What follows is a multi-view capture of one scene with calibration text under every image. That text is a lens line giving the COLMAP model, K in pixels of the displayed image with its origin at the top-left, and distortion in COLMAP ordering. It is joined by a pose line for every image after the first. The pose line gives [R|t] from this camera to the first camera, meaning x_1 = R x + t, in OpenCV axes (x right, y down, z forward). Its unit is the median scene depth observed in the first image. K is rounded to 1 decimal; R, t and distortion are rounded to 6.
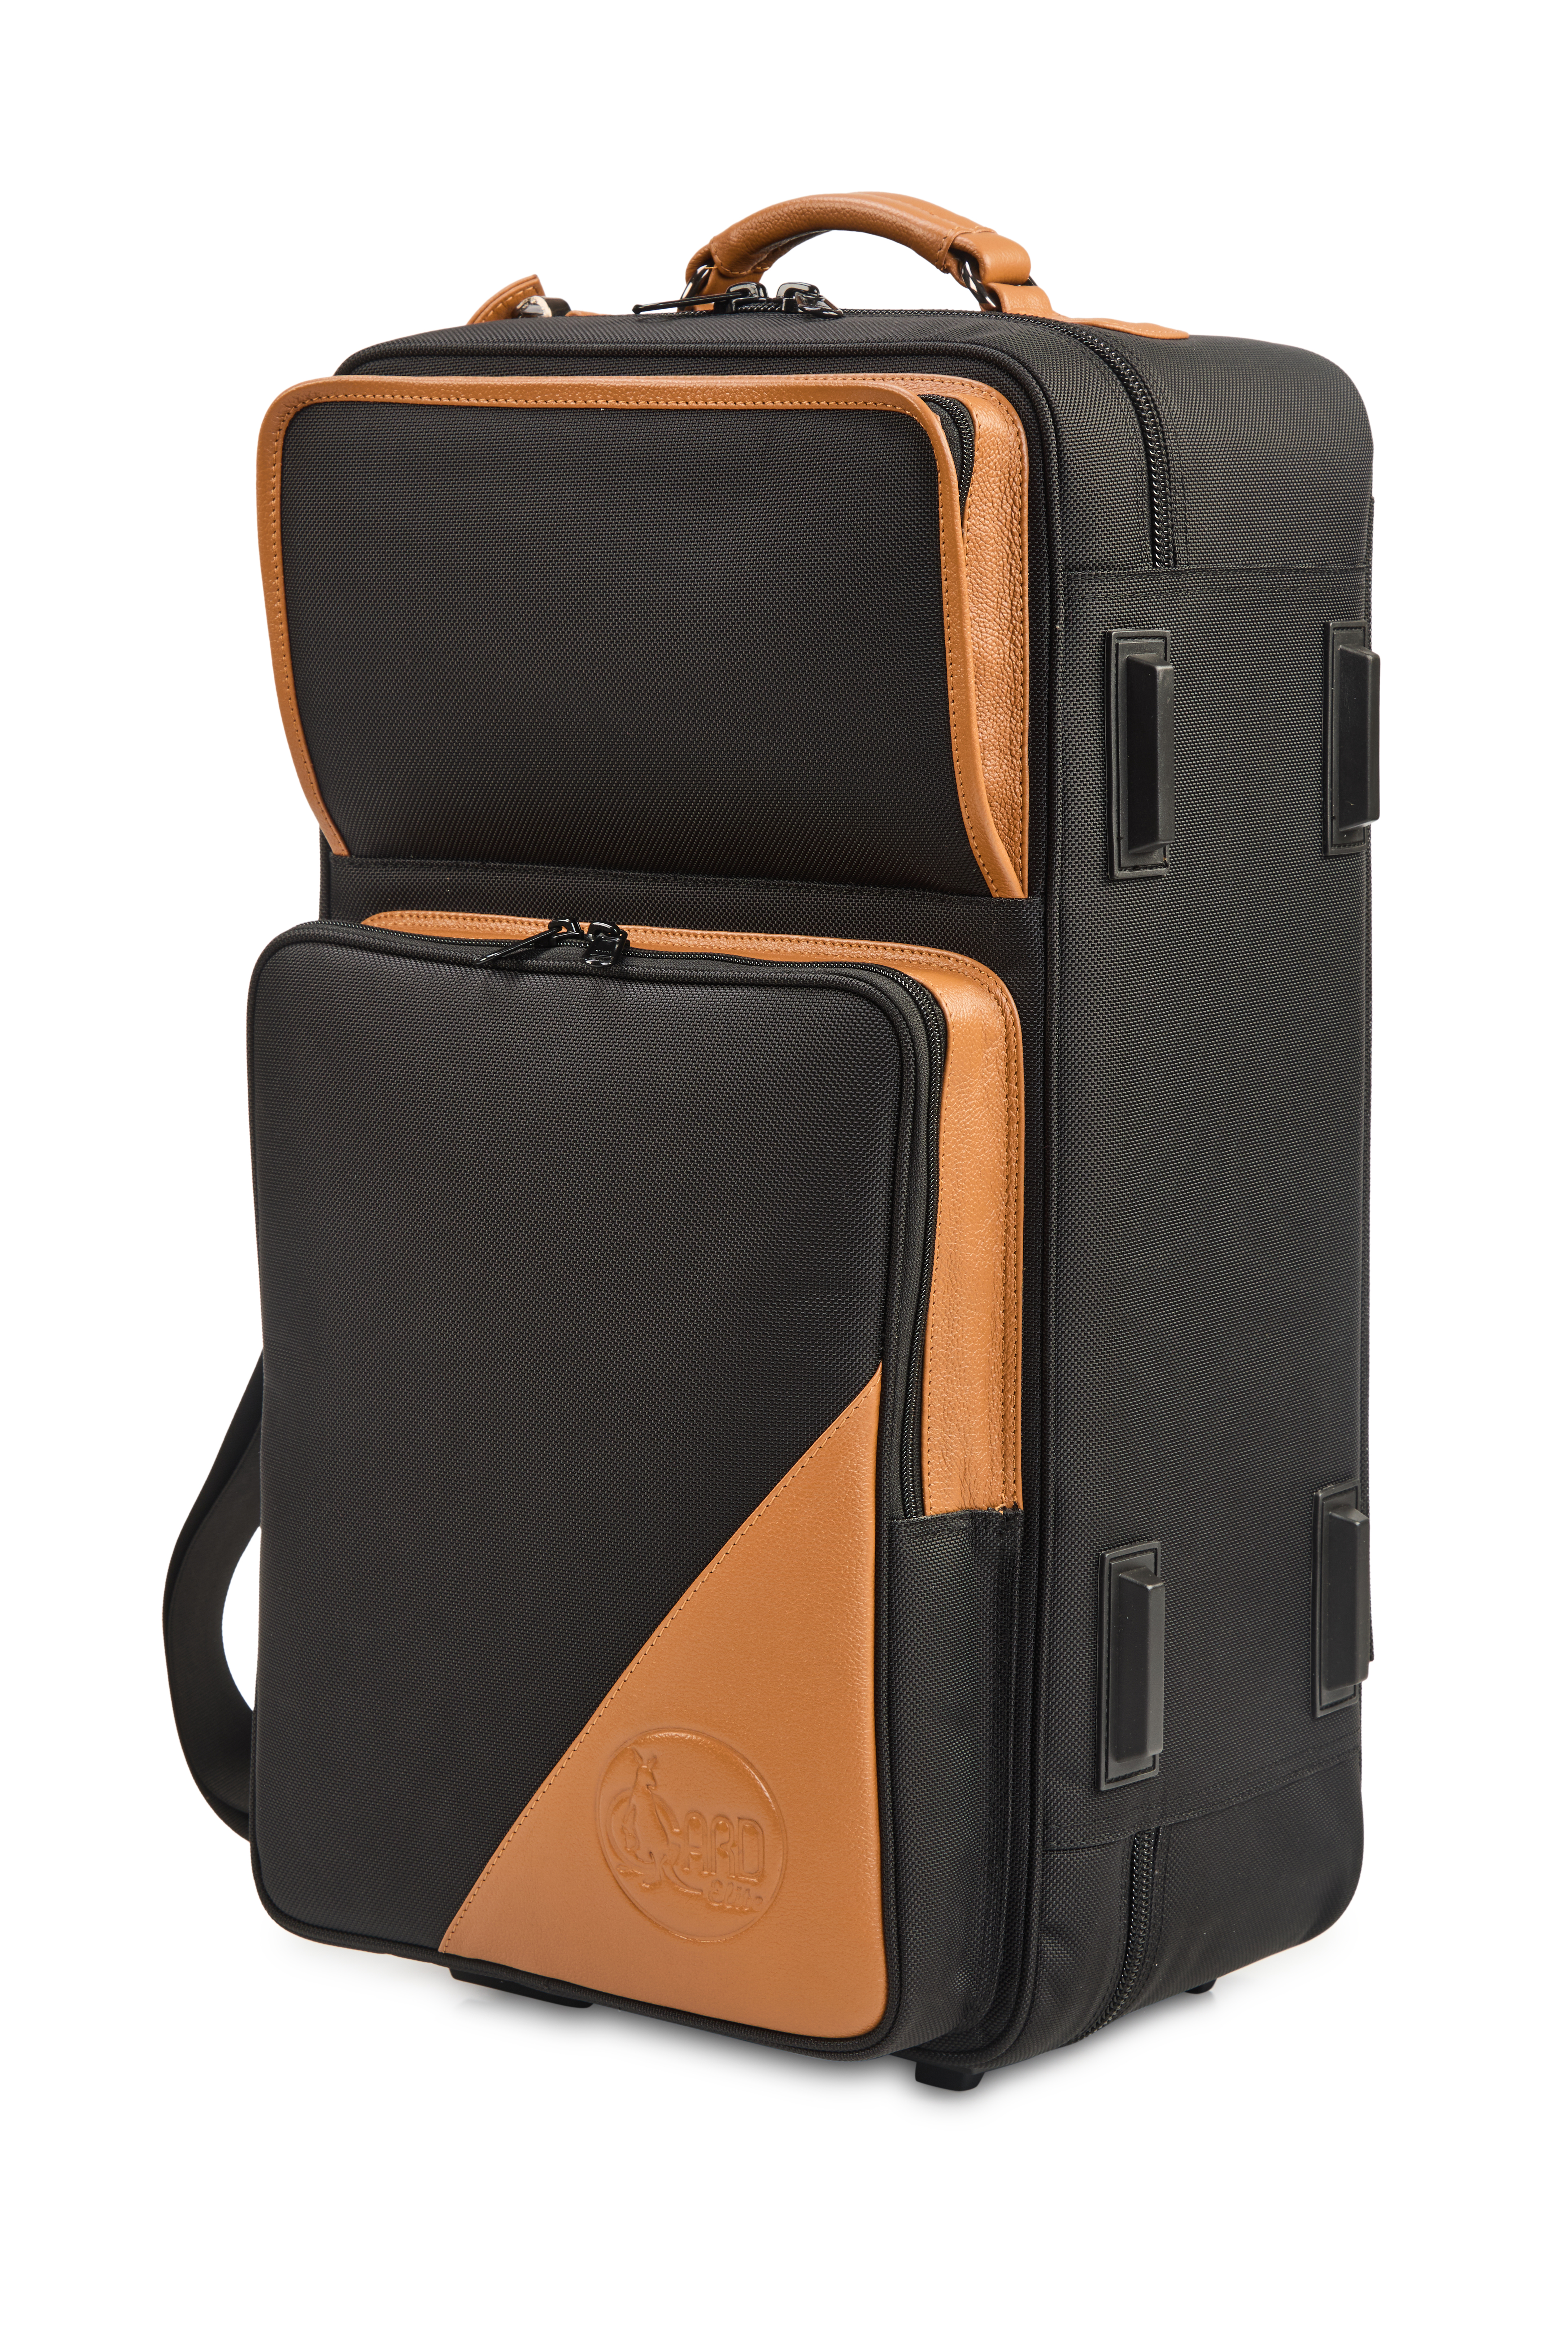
lens RADIAL K [[4715.0, 0, 784.0], [0, 4715.0, 1176.0], [0, 0, 1]] dist [0.028801, 0.129712]
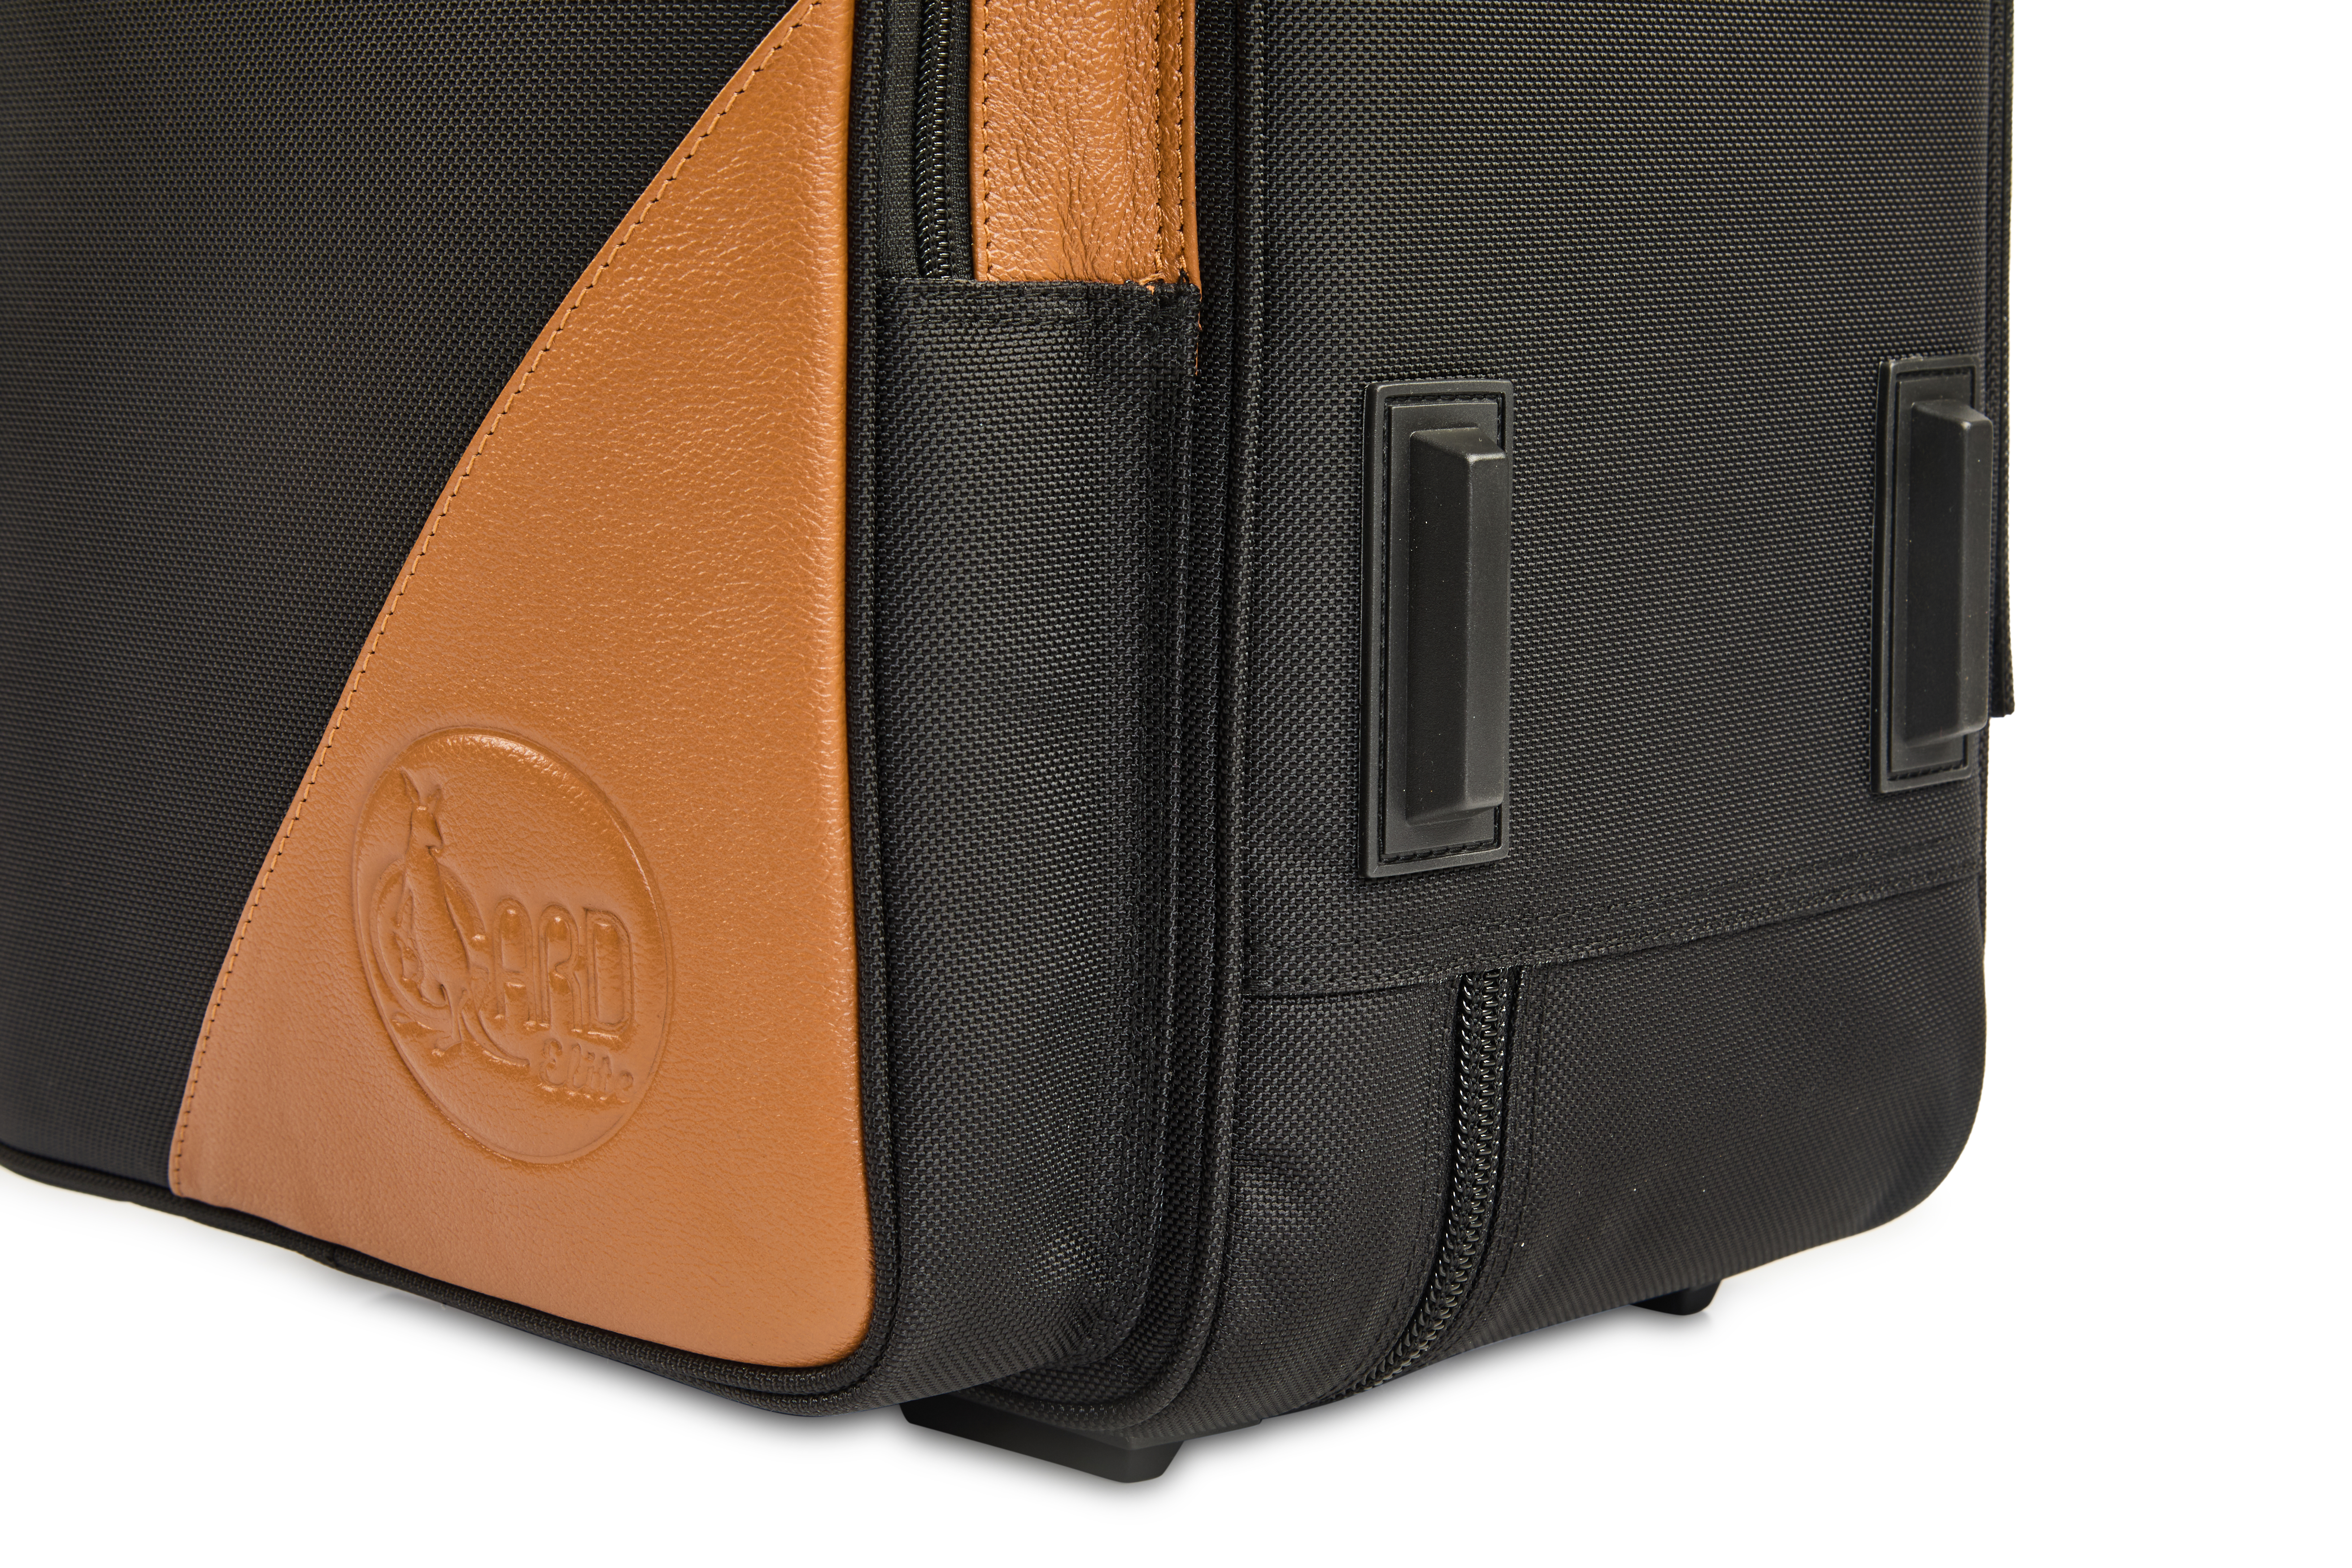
lens RADIAL K [[4724.8, 0, 1176.0], [0, 4724.8, 784.0], [0, 0, 1]] dist [-0.034940, 0.009403]
pose [[0.994454, 0.009853, -0.104706, 0.099124], [-0.005018, 0.998913, 0.046340, 0.099111], [0.105049, -0.045558, 0.993423, 0.520194]]
